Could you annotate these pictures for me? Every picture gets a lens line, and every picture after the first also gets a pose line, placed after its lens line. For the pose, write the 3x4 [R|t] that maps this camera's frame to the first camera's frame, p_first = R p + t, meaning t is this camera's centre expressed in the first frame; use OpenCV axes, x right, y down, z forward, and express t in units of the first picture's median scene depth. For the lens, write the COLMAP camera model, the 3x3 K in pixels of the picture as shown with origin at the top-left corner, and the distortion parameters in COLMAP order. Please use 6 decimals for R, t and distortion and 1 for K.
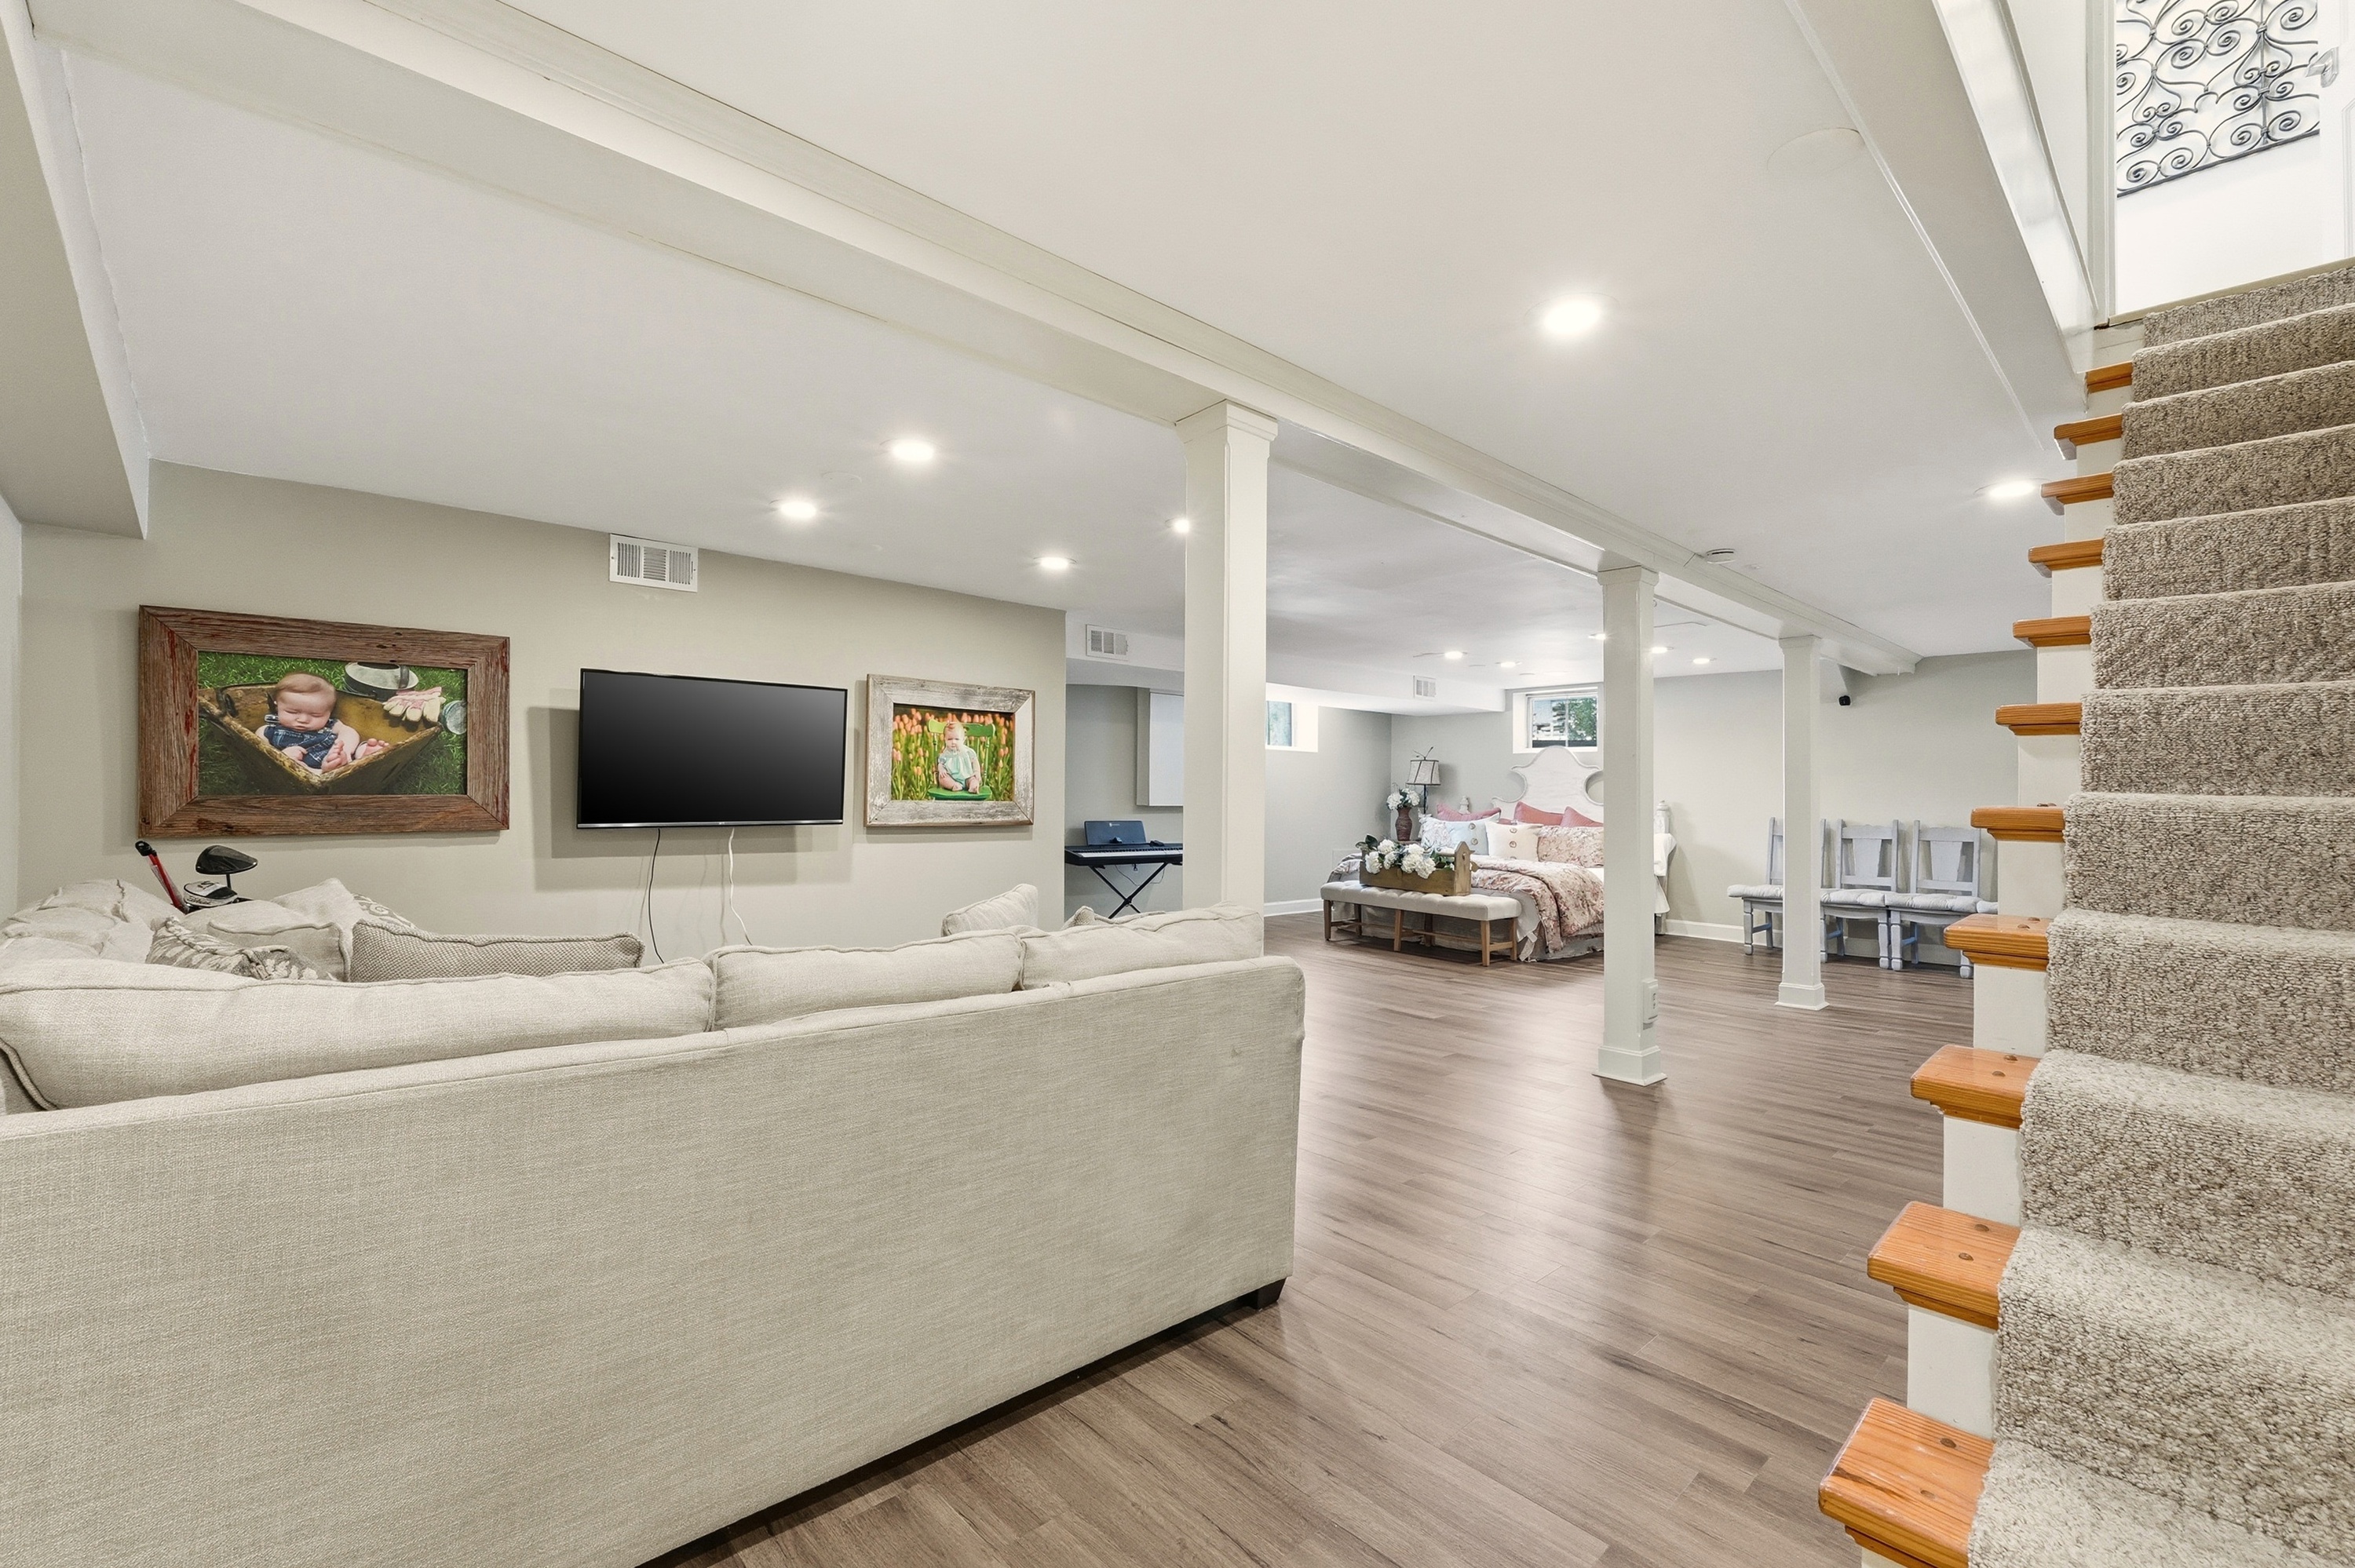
lens RADIAL K [[994.8, 0, 1179.1], [0, 994.8, 782.9], [0, 0, 1]] dist [-0.000795, 0.000506]
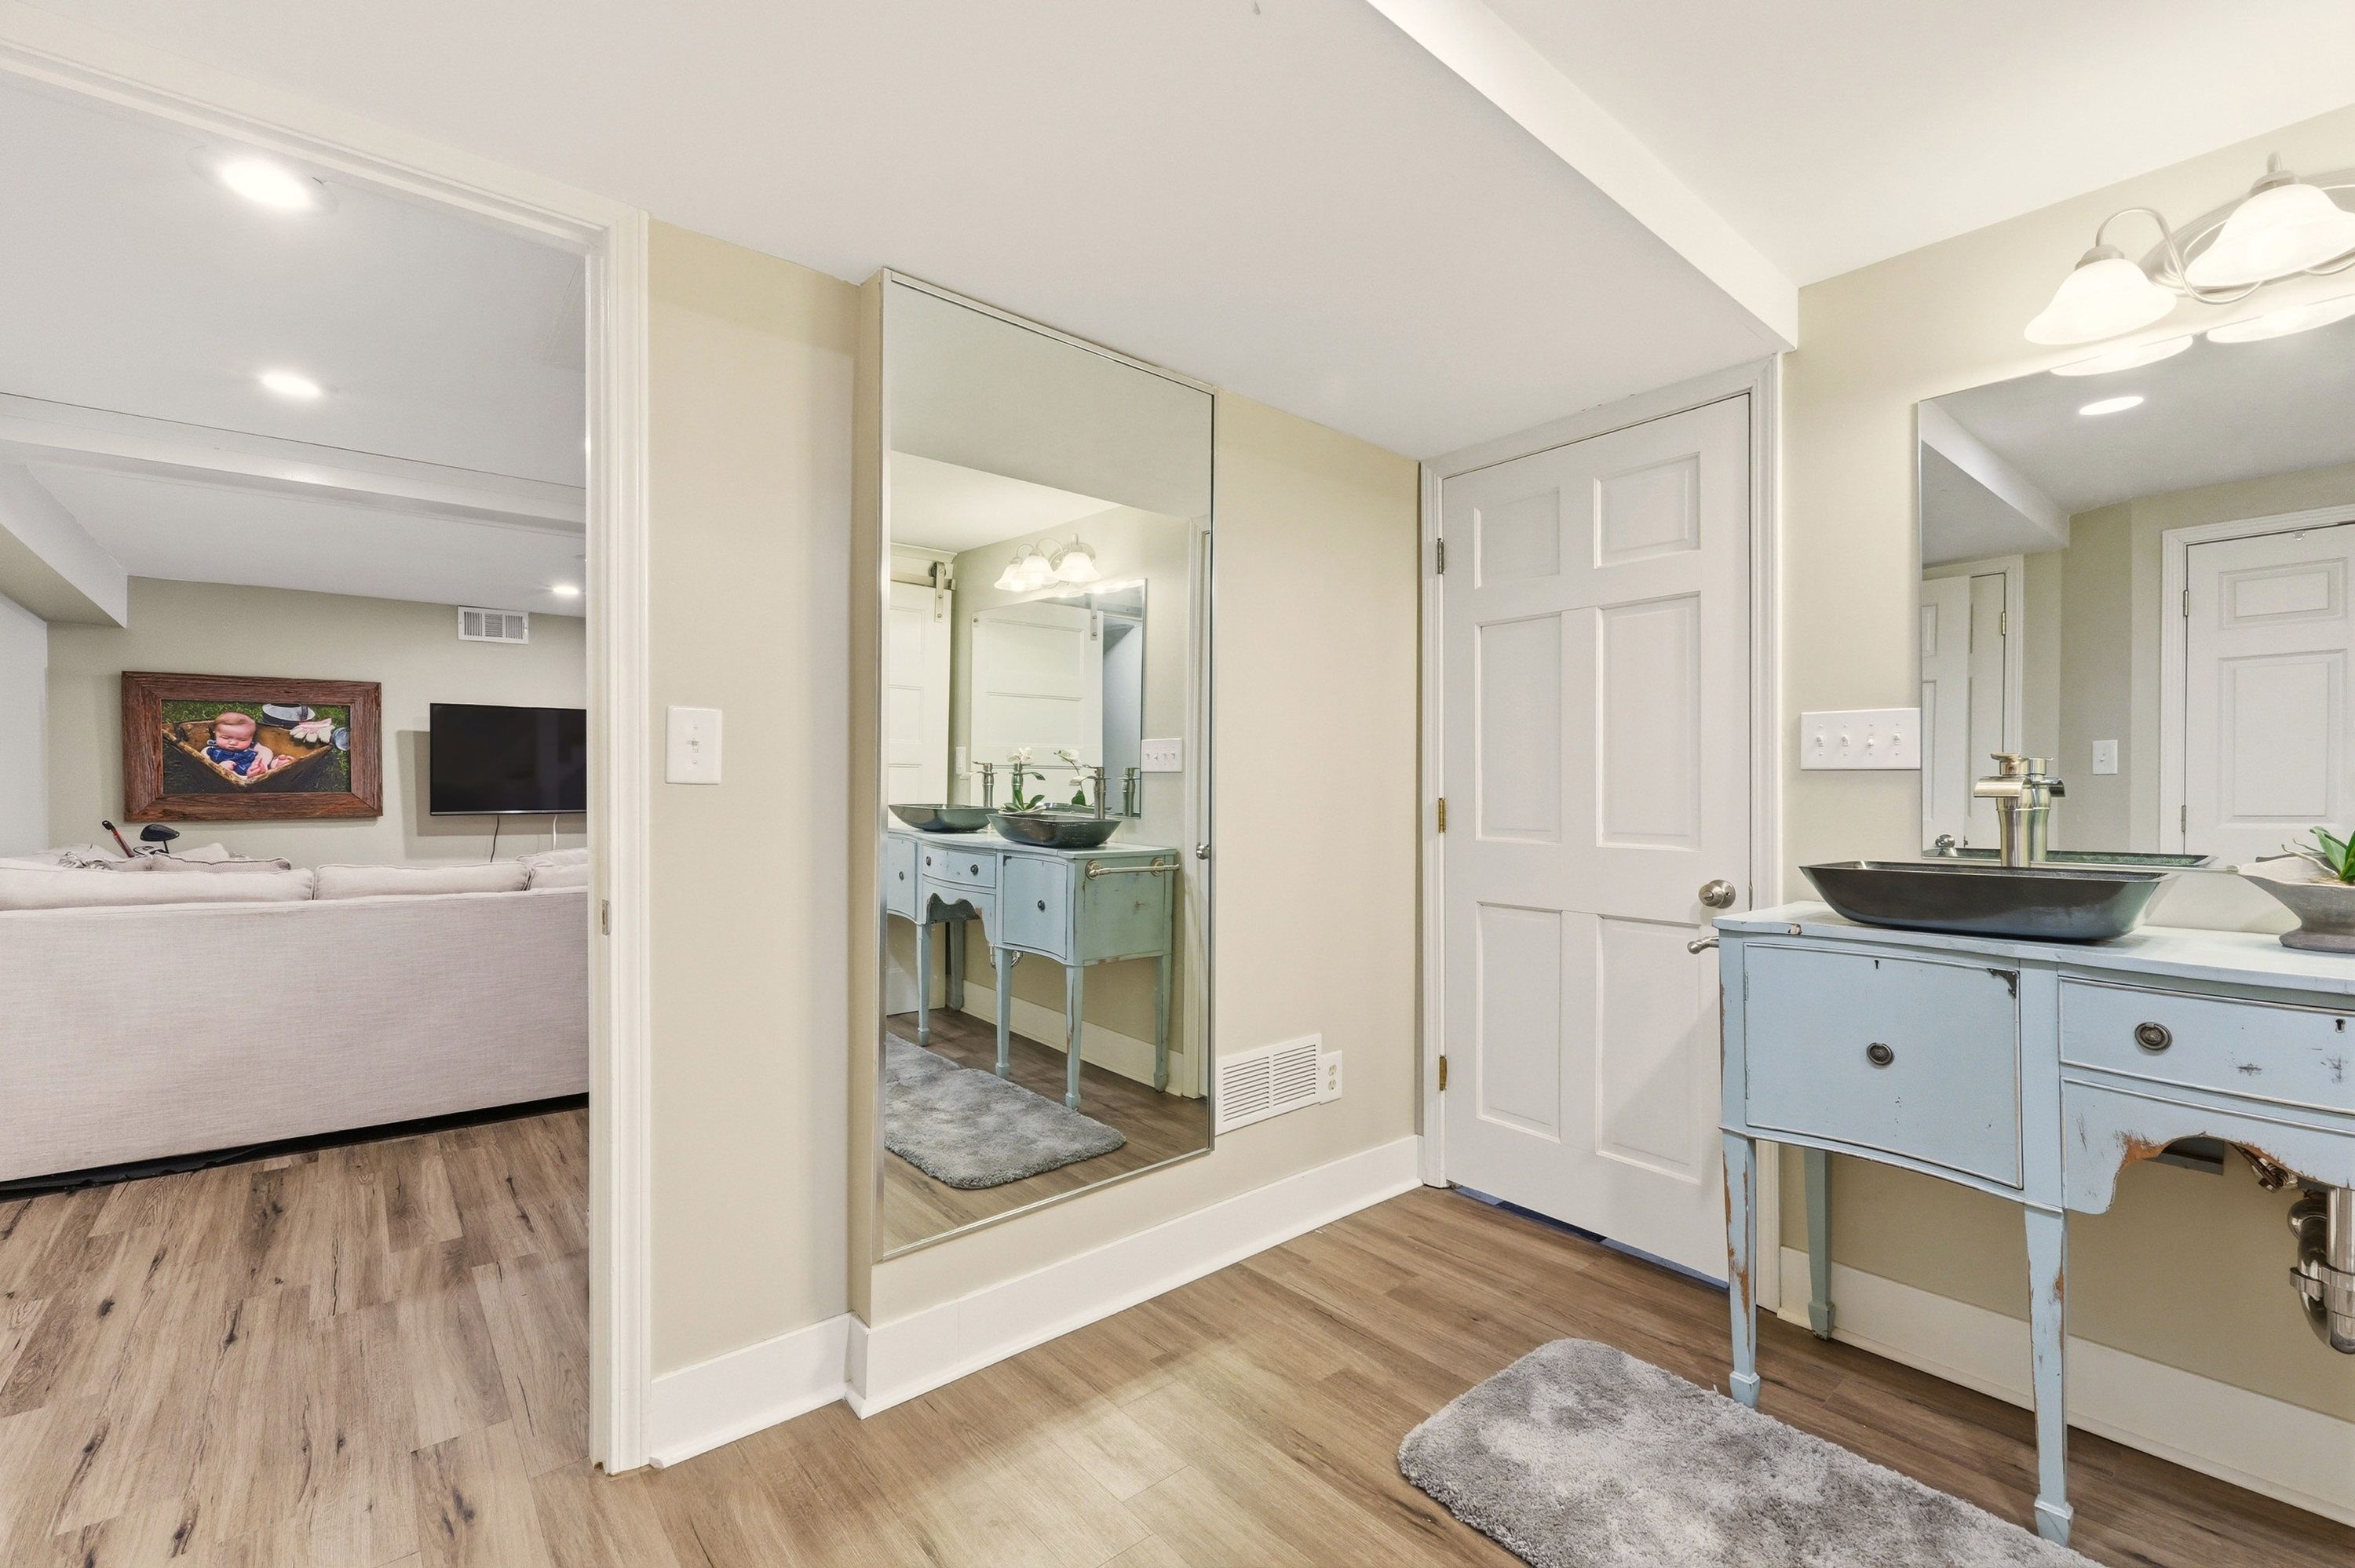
lens RADIAL K [[994.8, 0, 1188.1], [0, 994.8, 793.1], [0, 0, 1]] dist [-0.000795, 0.000506]
pose [[0.998270, -0.009326, -0.058053, 0.624582], [0.010236, 0.999829, 0.015387, 0.003509], [0.057900, -0.015955, 0.998195, -0.402438]]
